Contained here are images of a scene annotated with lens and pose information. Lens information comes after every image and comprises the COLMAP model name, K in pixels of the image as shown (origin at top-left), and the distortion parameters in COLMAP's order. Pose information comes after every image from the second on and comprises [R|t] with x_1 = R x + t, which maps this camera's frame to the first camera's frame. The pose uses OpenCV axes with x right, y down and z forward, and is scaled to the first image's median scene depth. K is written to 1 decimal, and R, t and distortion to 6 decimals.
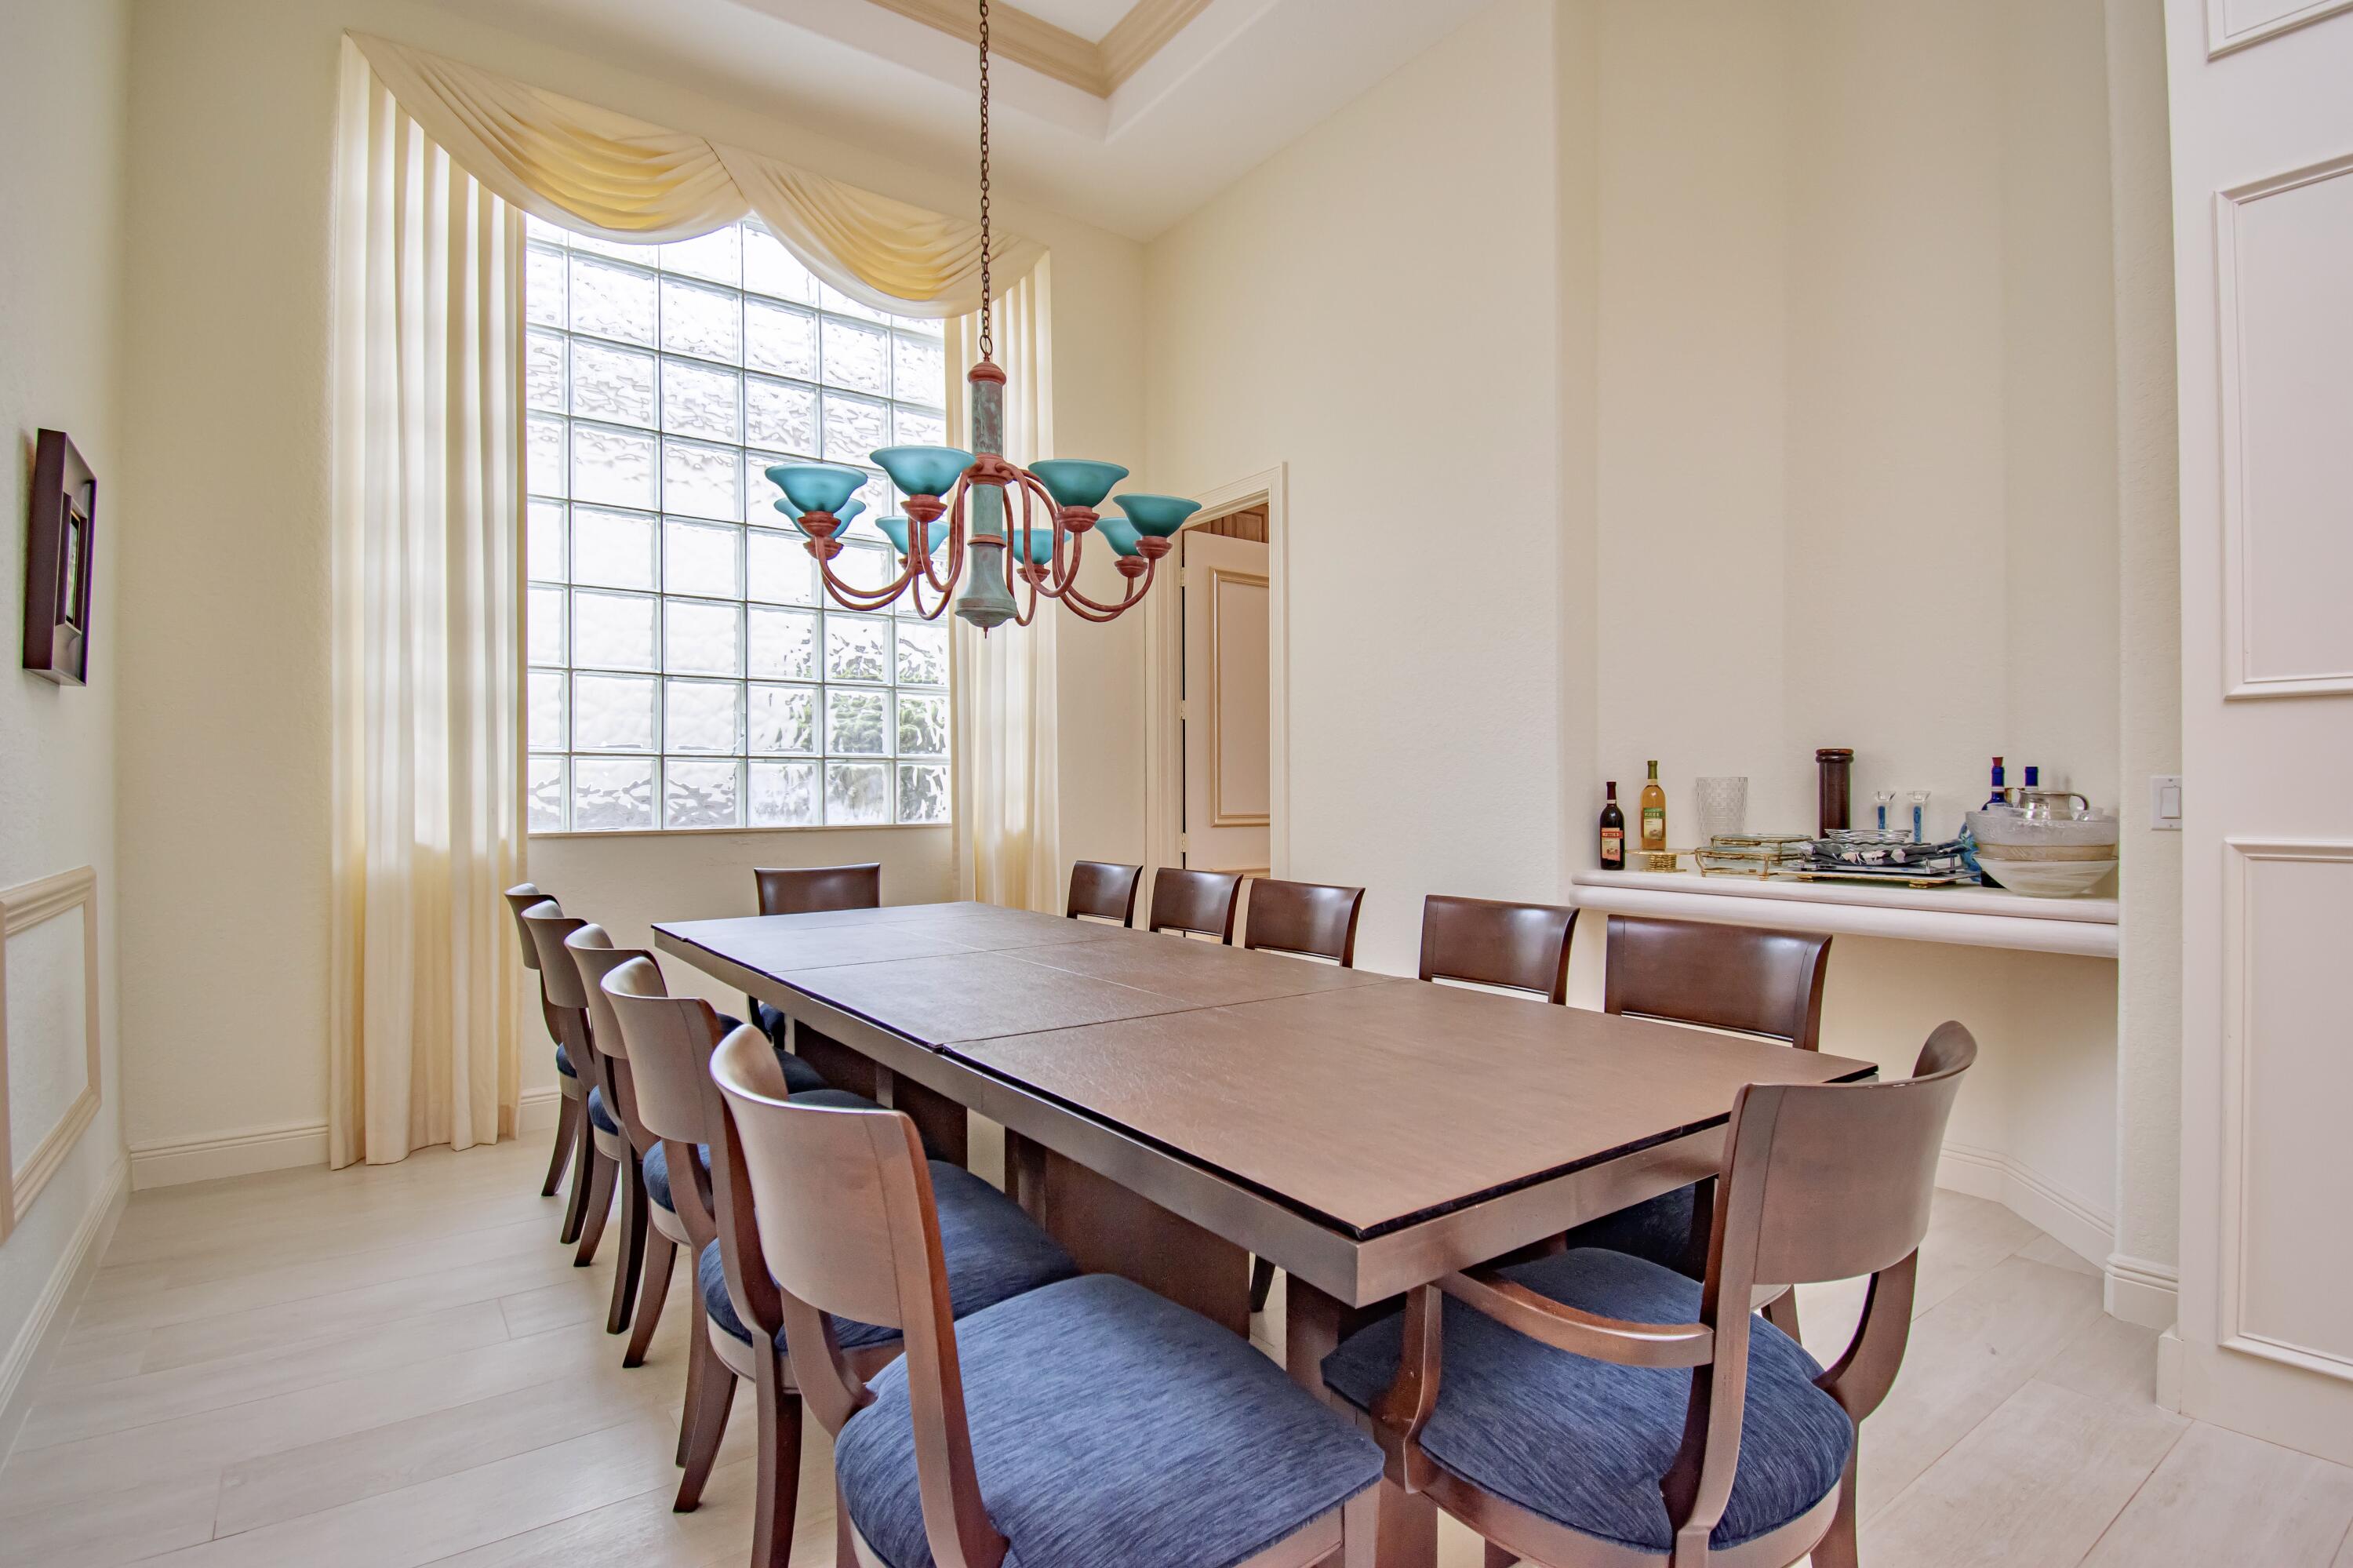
lens RADIAL K [[1132.6, 0, 1189.3], [0, 1132.6, 791.8], [0, 0, 1]] dist [0.012621, -0.022726]
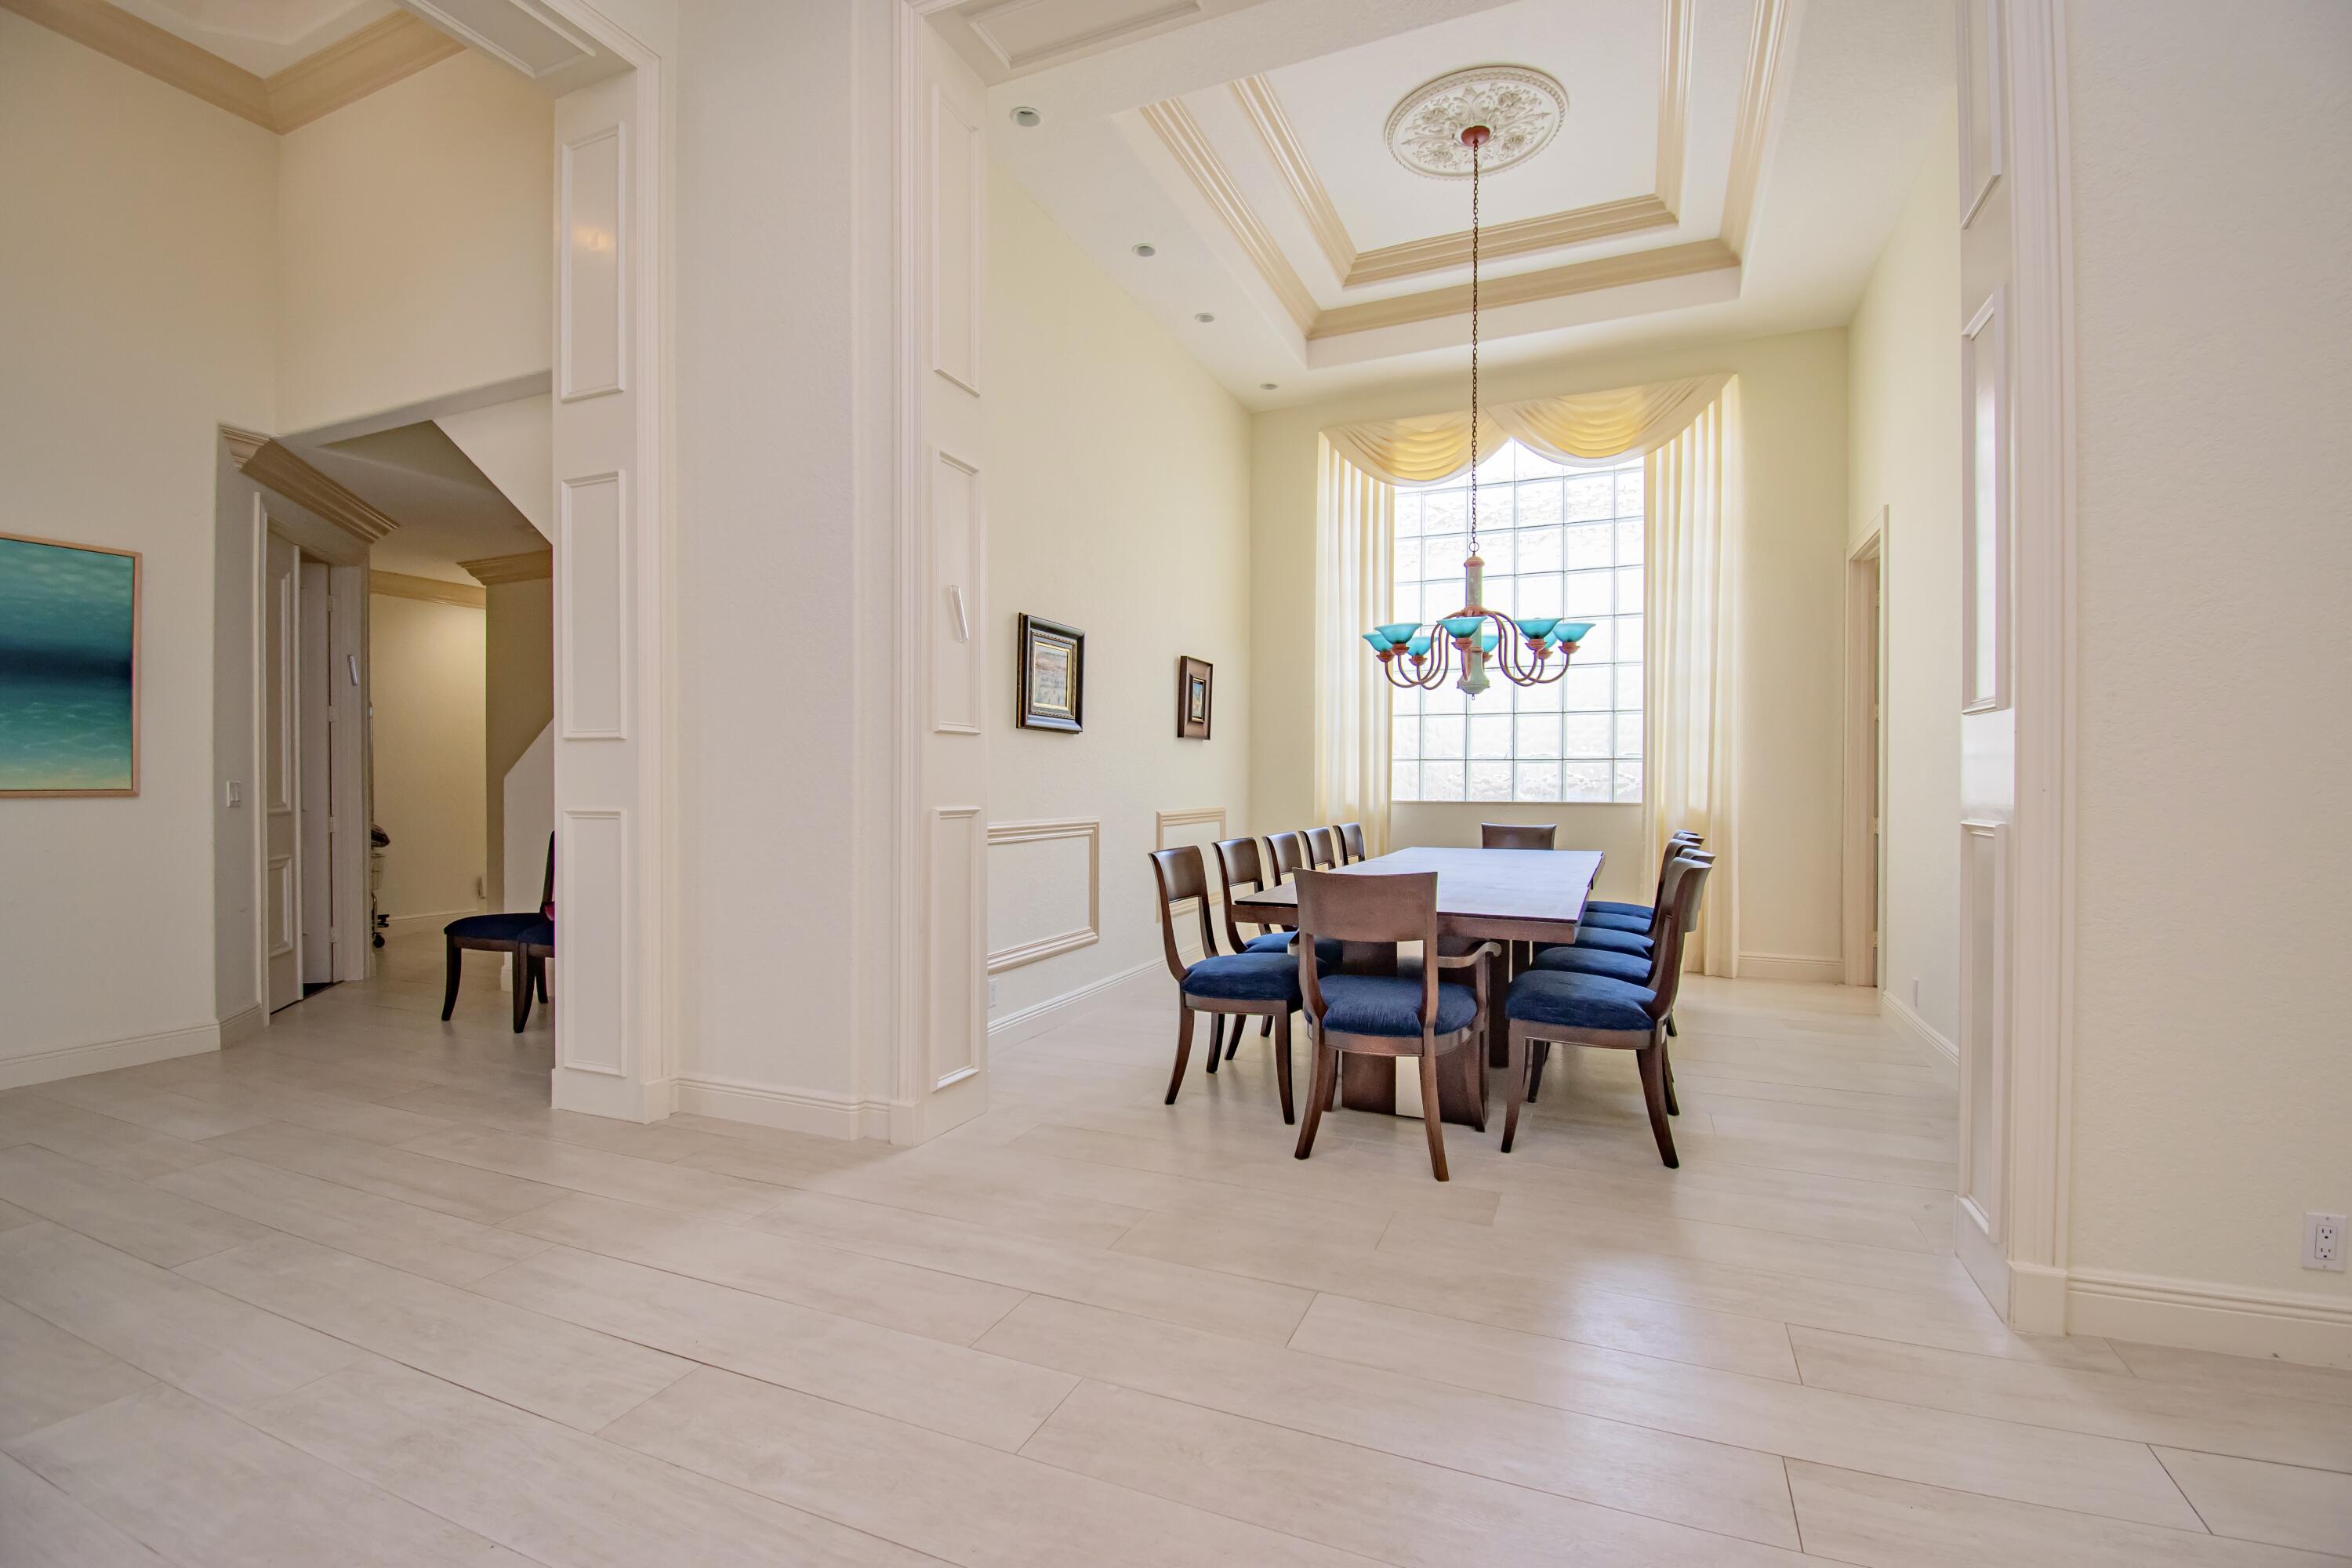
lens RADIAL K [[1043.0, 0, 1193.1], [0, 1043.0, 792.2], [0, 0, 1]] dist [0.020045, -0.025314]
pose [[0.508198, 0.016675, -0.861079, 0.776522], [-0.006912, 0.999859, 0.015284, -0.002300], [0.861212, -0.001816, 0.508242, -0.214395]]
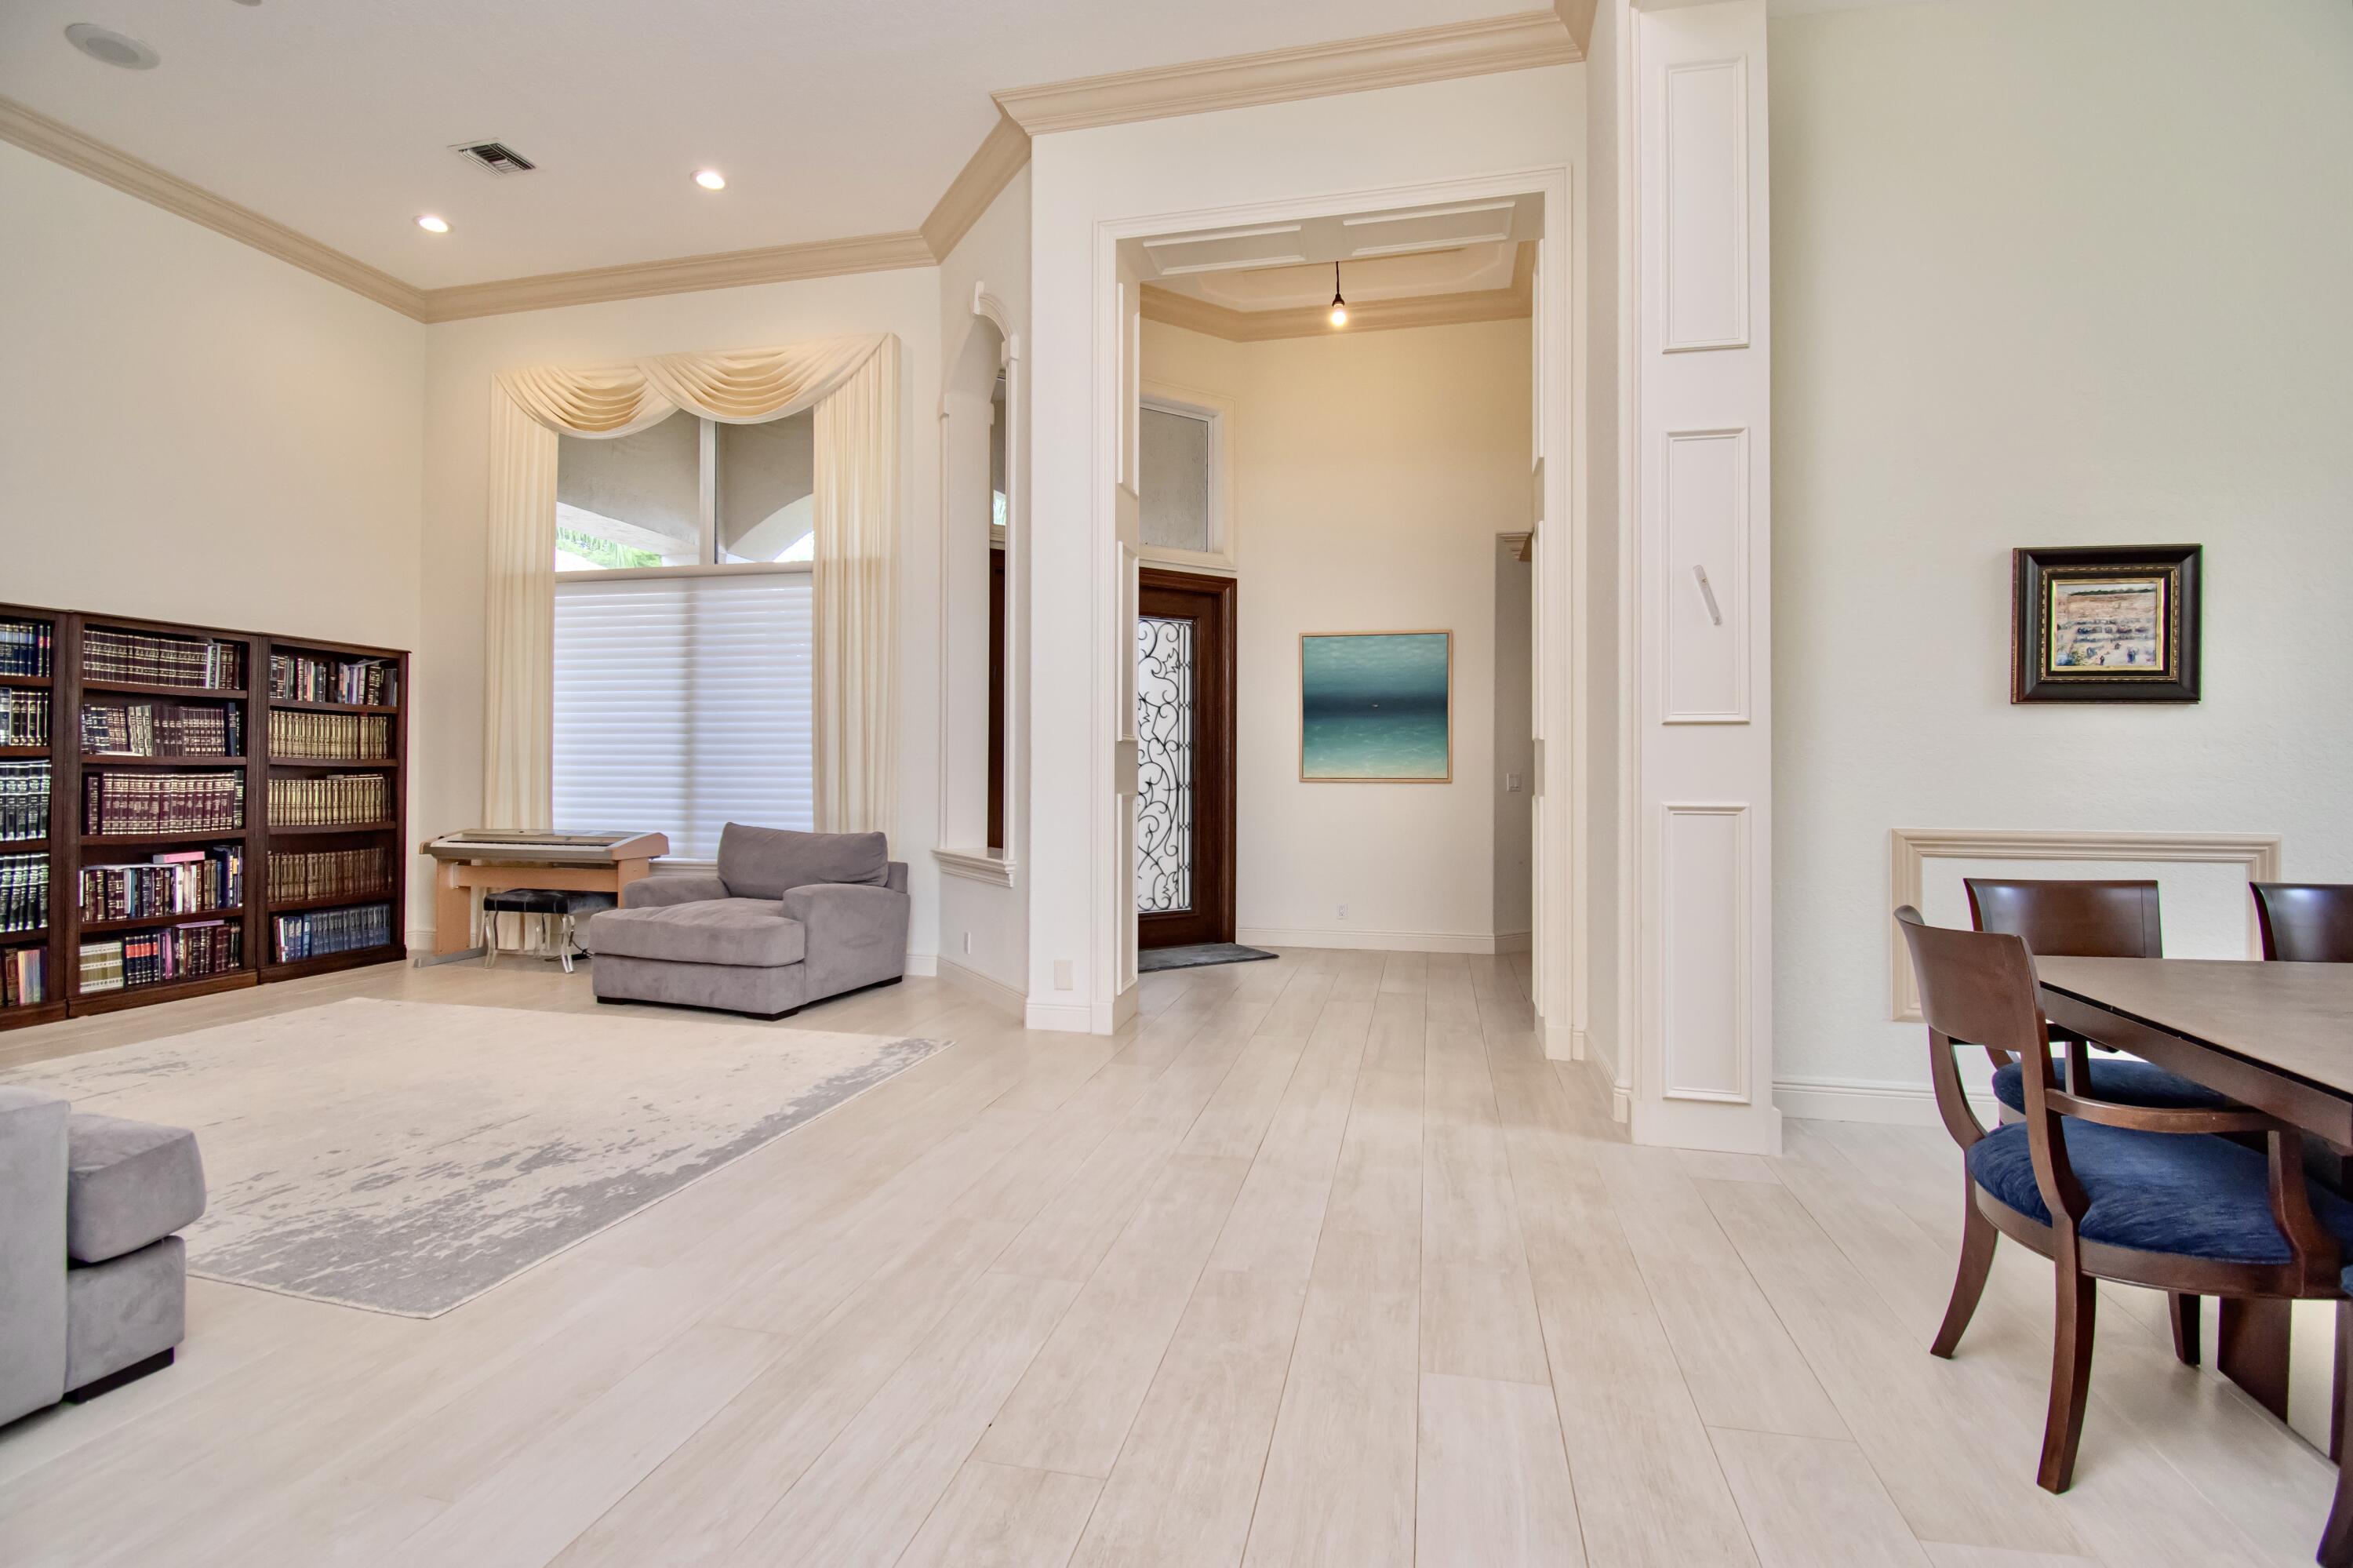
lens RADIAL K [[1053.5, 0, 1185.6], [0, 1053.5, 760.2], [0, 0, 1]] dist [0.011776, -0.022336]
pose [[-0.759807, -0.002043, -0.650145, 0.763604], [0.000801, 0.999991, -0.004078, -0.004717], [0.650148, -0.003620, -0.759799, 0.420566]]
